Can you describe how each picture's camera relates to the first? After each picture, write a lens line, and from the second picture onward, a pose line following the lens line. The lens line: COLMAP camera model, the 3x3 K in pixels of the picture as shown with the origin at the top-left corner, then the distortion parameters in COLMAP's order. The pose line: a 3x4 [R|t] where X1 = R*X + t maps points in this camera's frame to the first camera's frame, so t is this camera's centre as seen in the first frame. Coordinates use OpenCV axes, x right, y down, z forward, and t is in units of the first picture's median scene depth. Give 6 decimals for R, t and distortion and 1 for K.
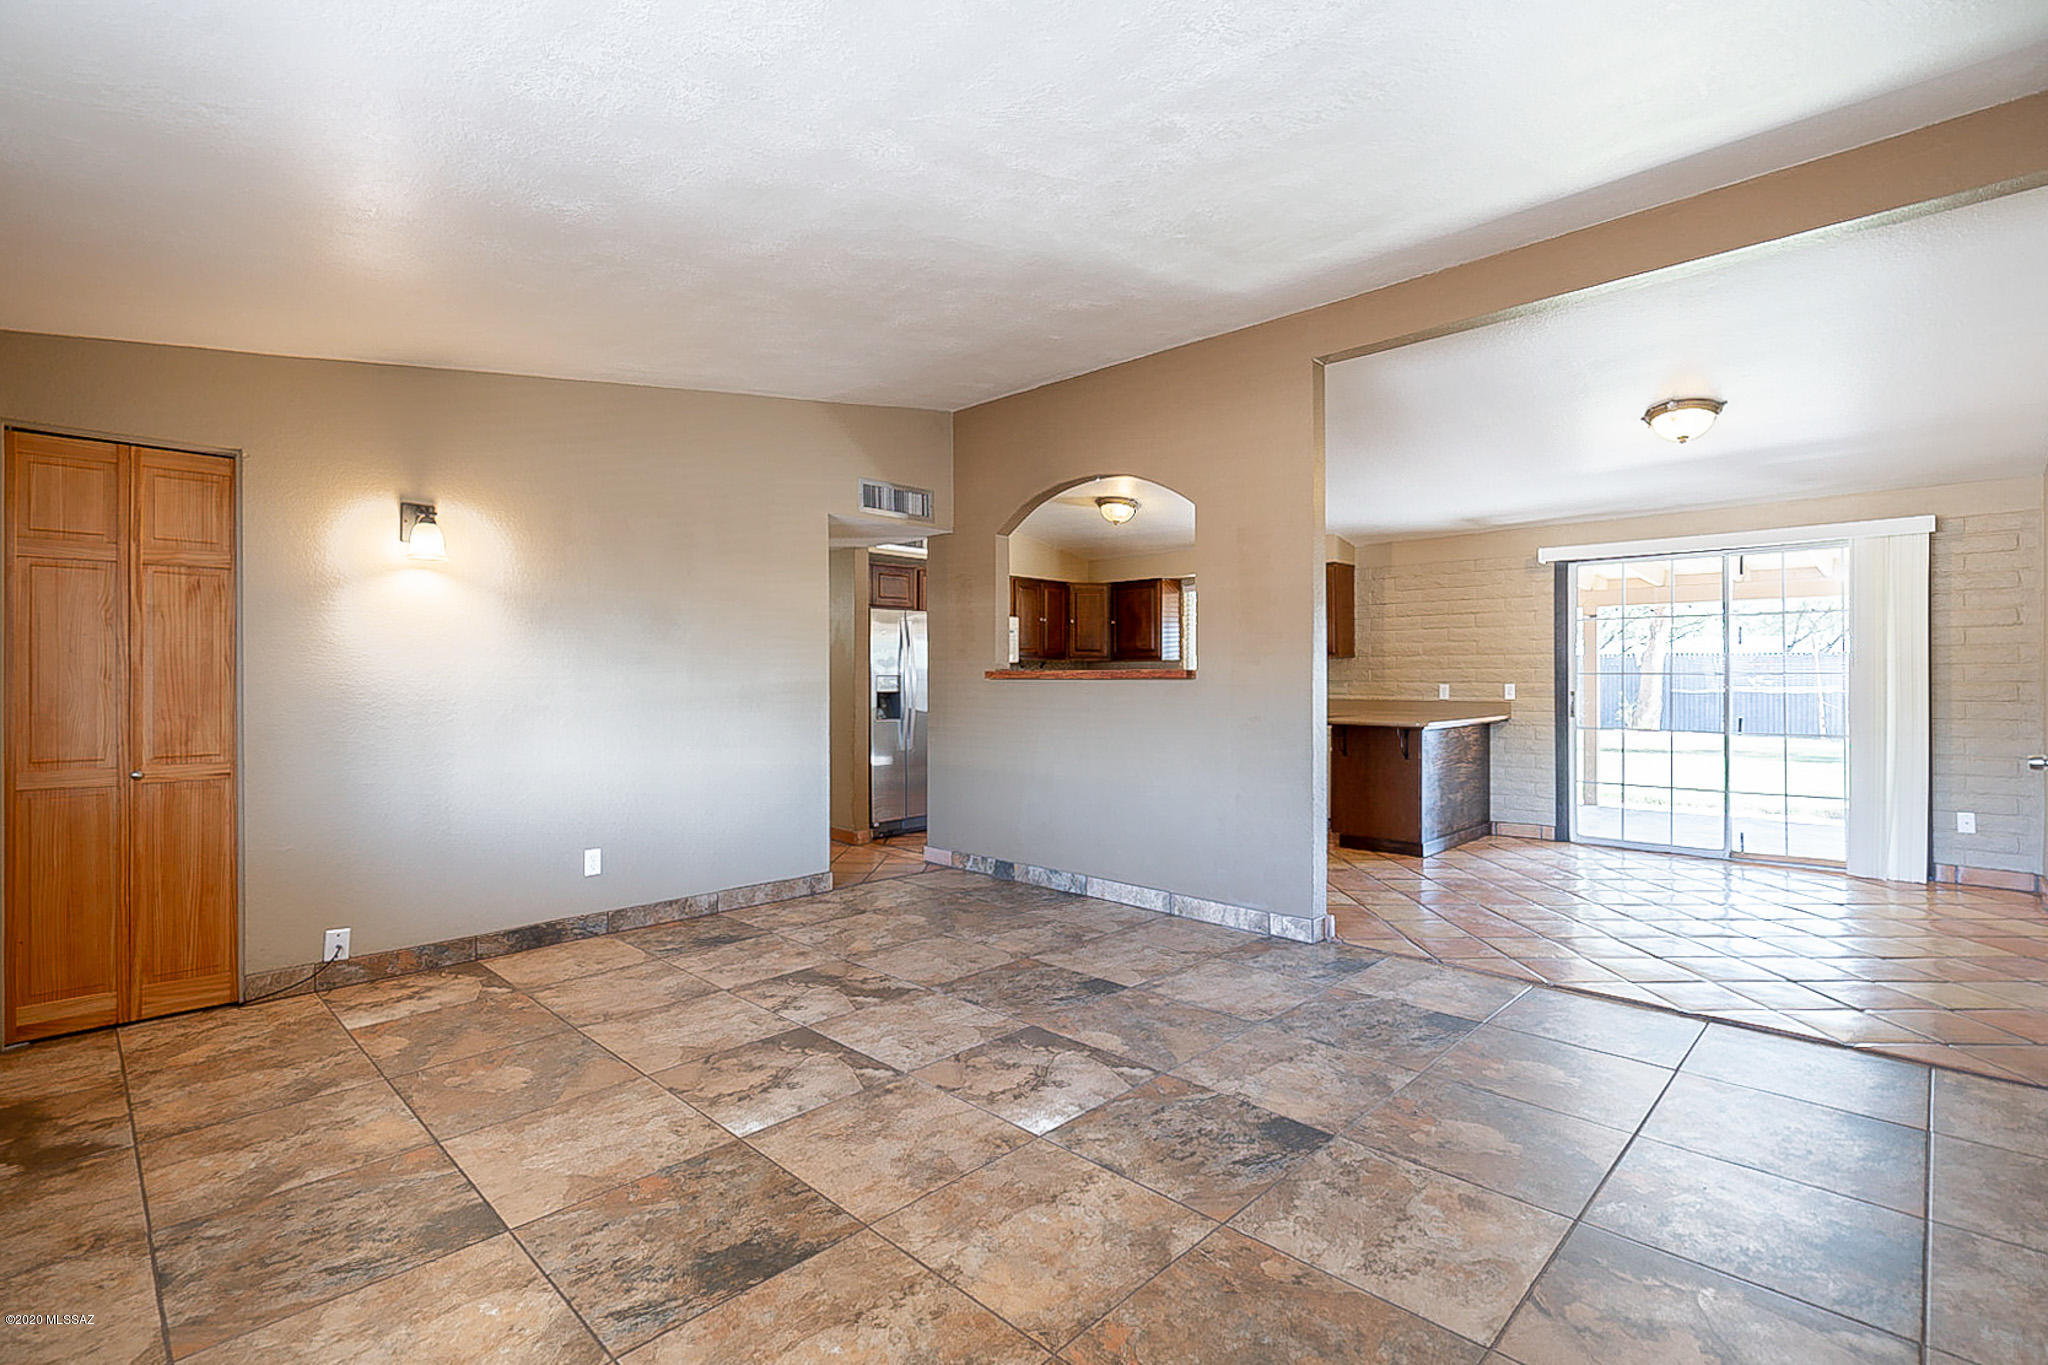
lens RADIAL K [[943.7, 0, 1016.6], [0, 943.7, 672.4], [0, 0, 1]] dist [0.004738, 0.000077]
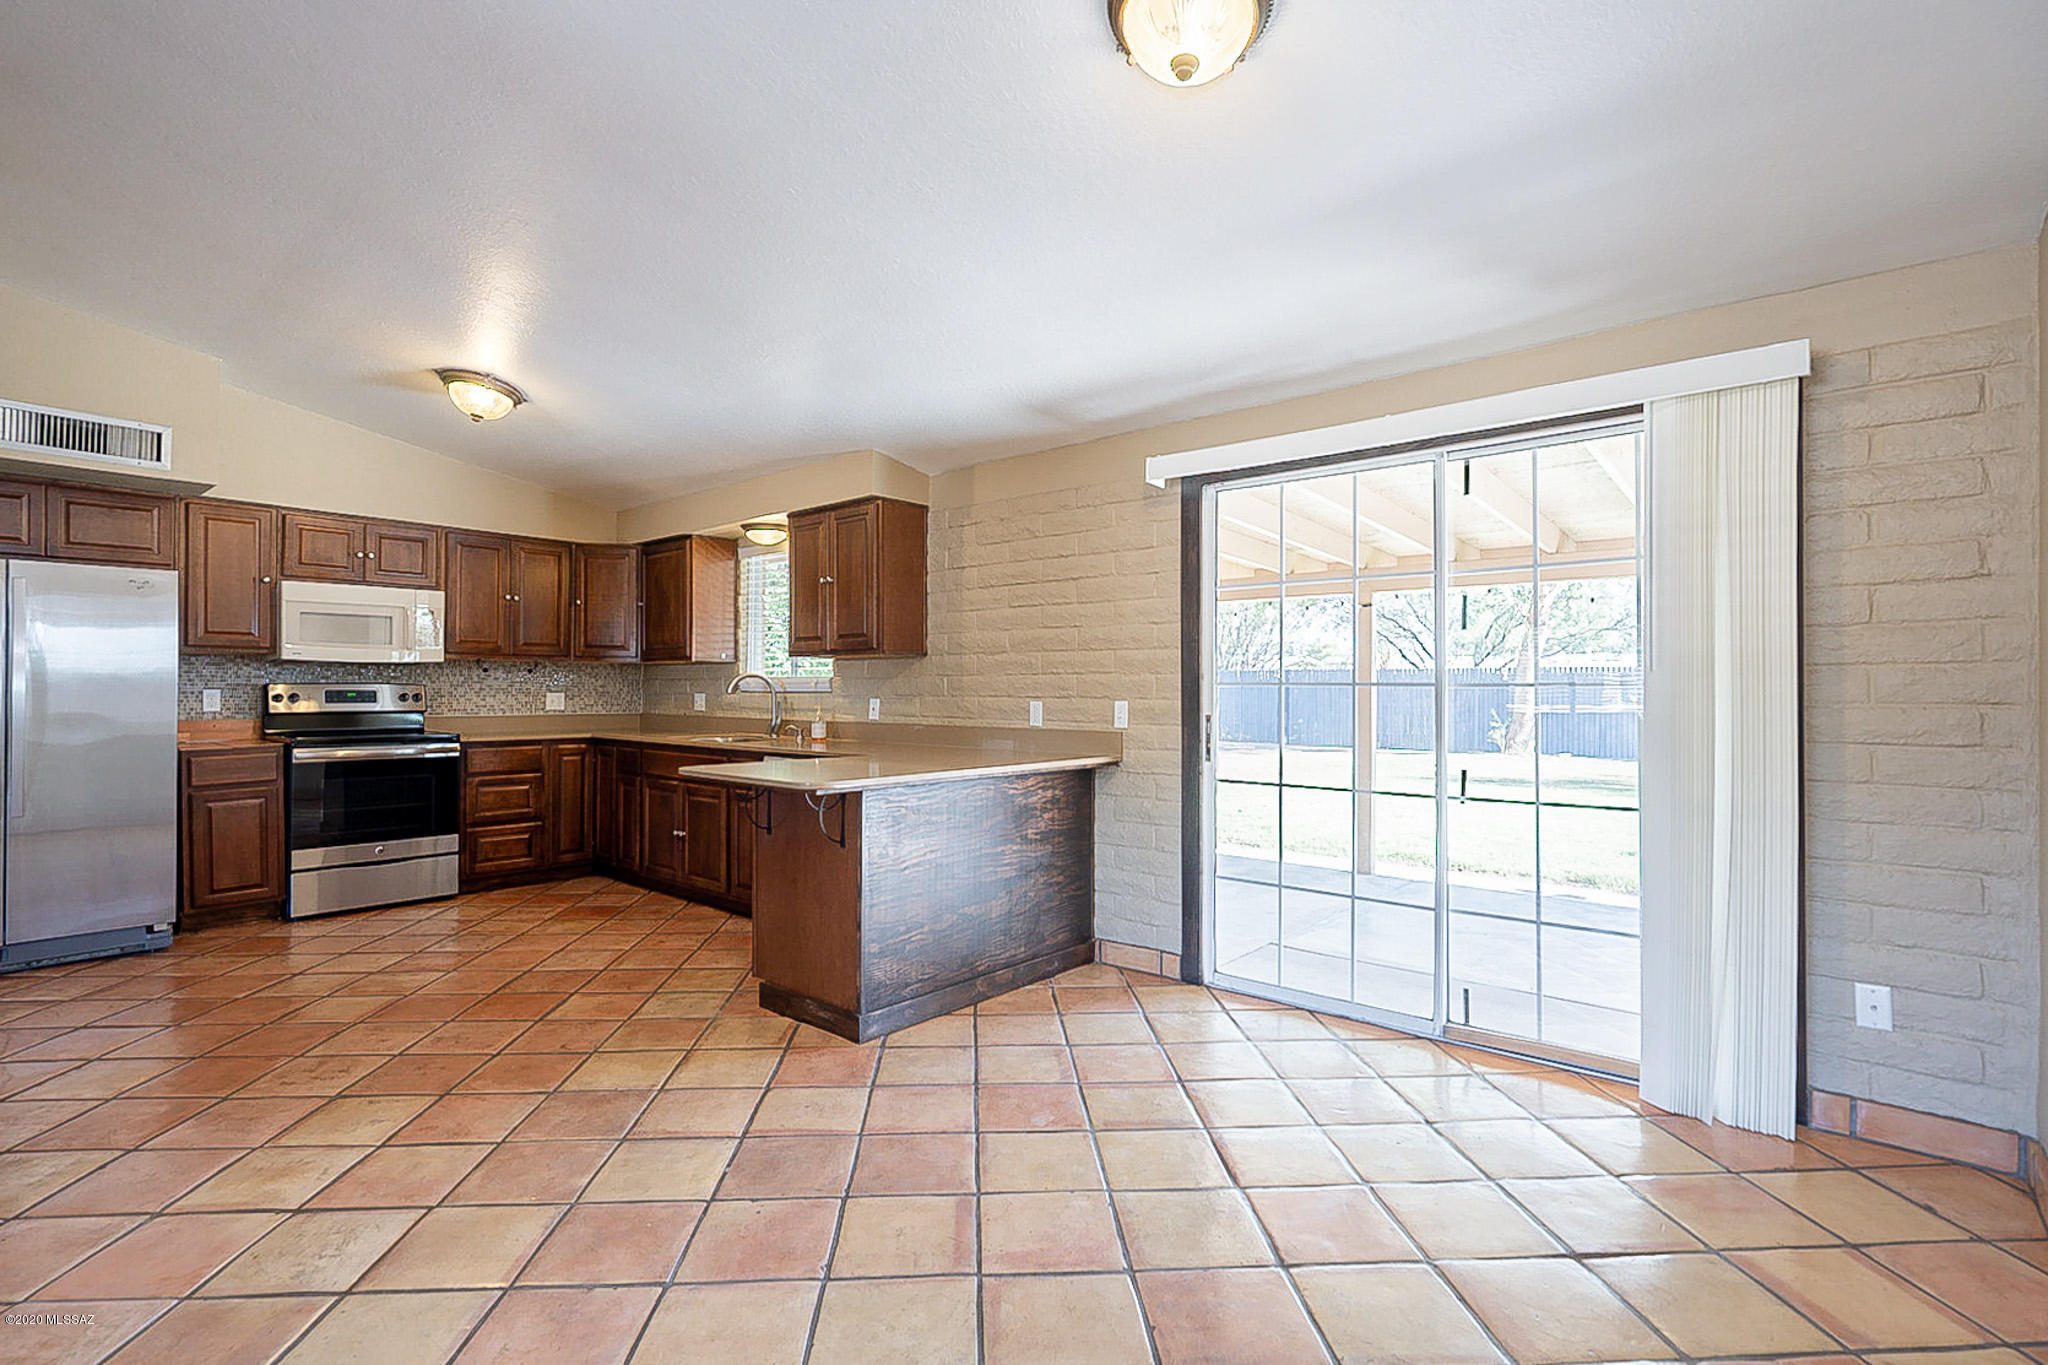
lens RADIAL K [[943.7, 0, 1019.8], [0, 943.7, 680.1], [0, 0, 1]] dist [0.004738, 0.000077]
pose [[0.997365, 0.006118, 0.072288, 0.459939], [-0.005723, 0.999968, -0.005670, 0.003409], [-0.072321, 0.005241, 0.997368, 0.473833]]
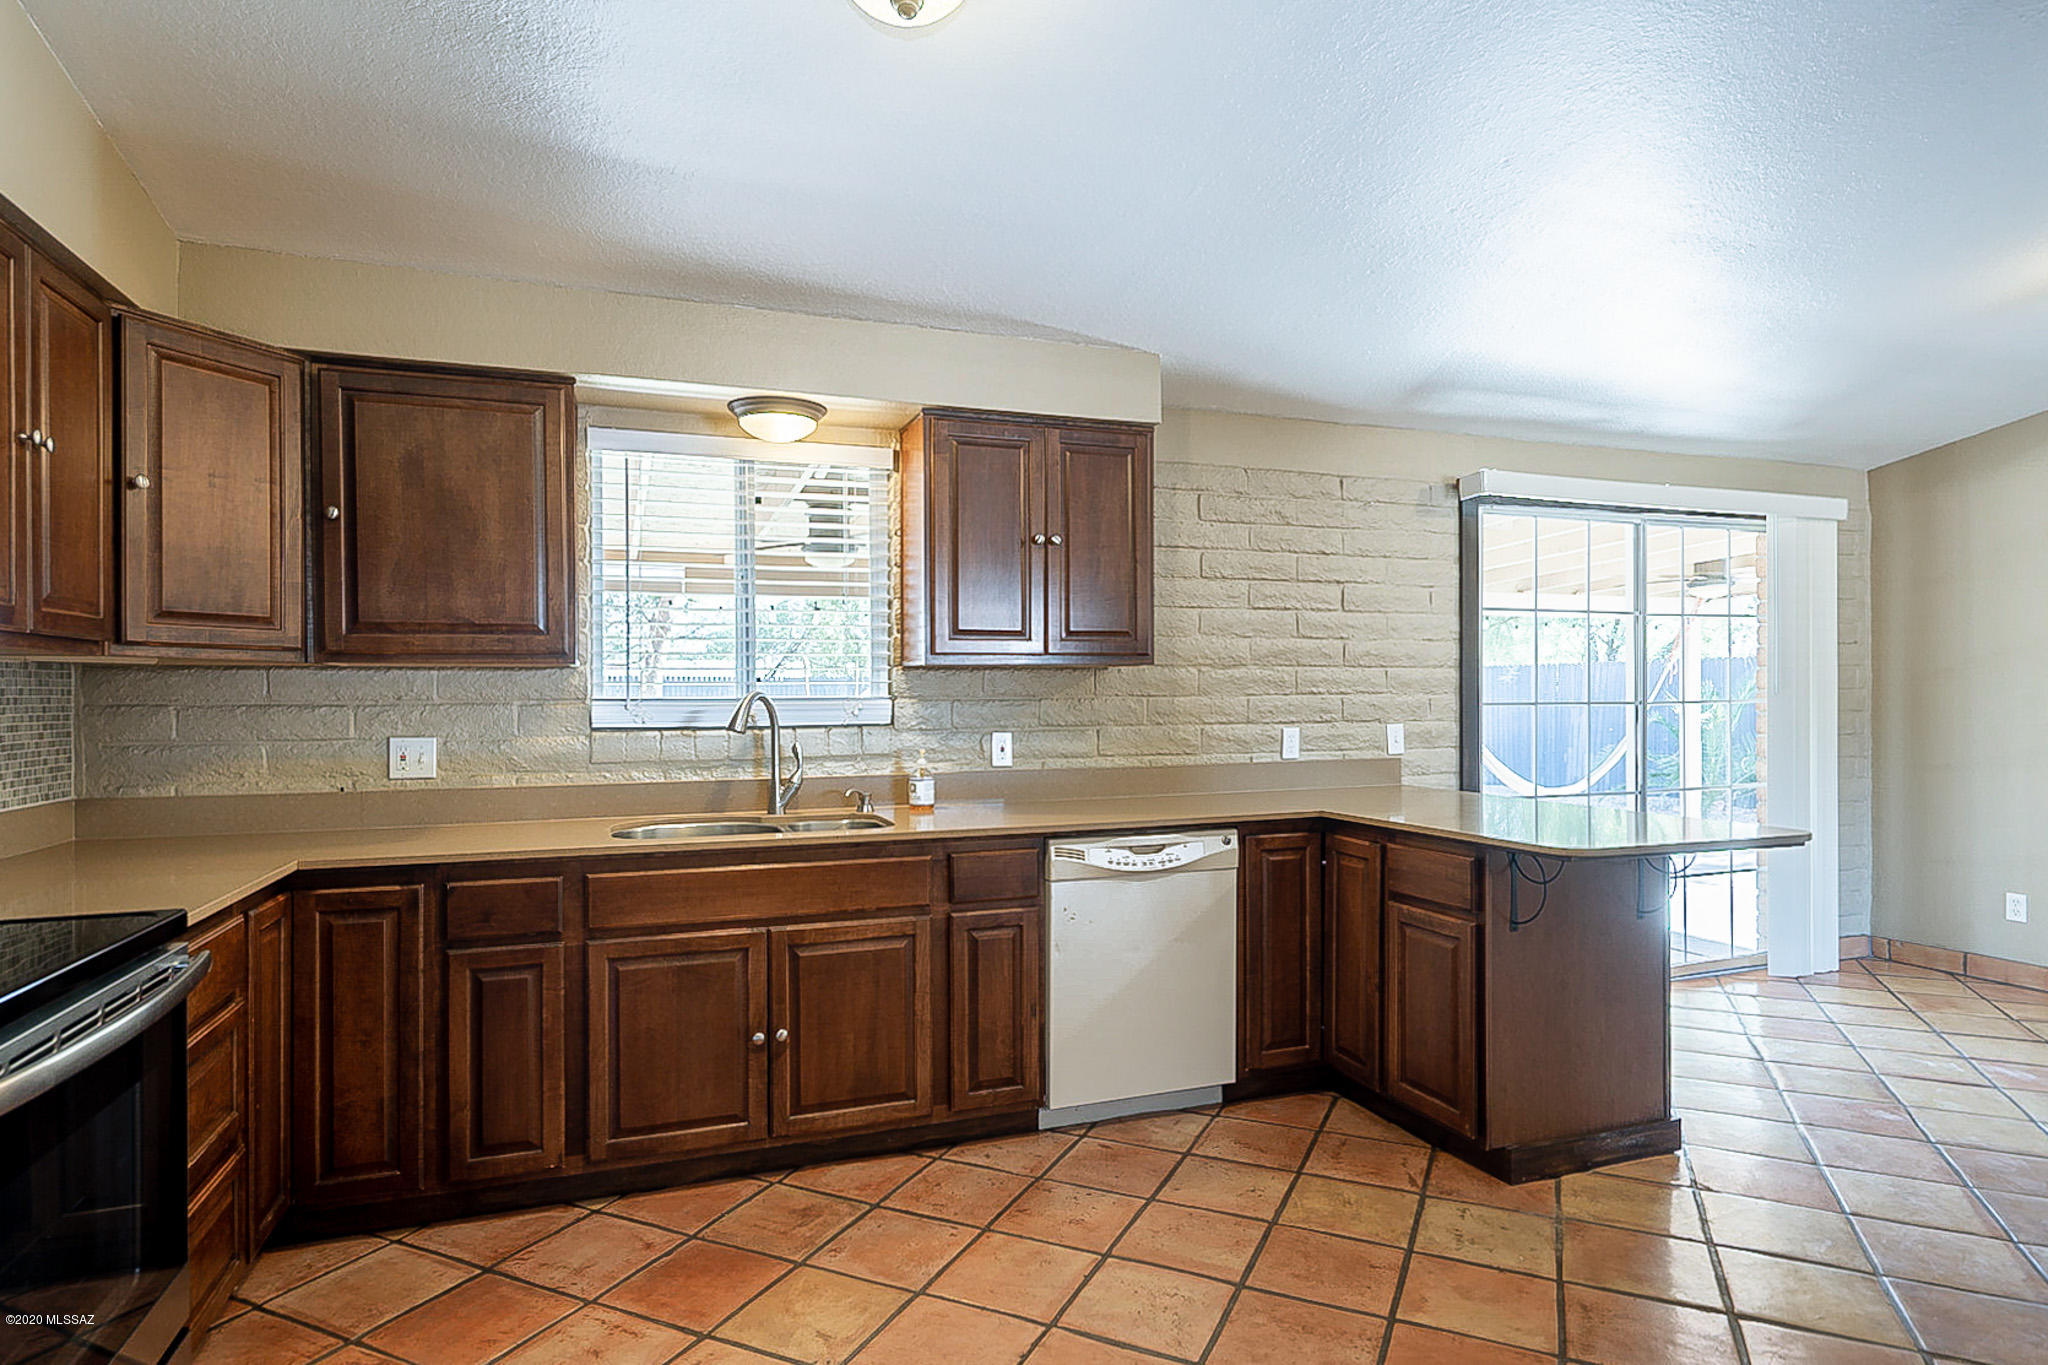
lens RADIAL K [[1094.3, 0, 1016.3], [0, 1094.3, 692.4], [0, 0, 1]] dist [0.006571, -0.000058]
pose [[0.432761, 0.012724, 0.901419, -0.122767], [0.007866, 0.999809, -0.017889, 0.004328], [-0.901474, 0.014832, 0.432579, 1.019208]]
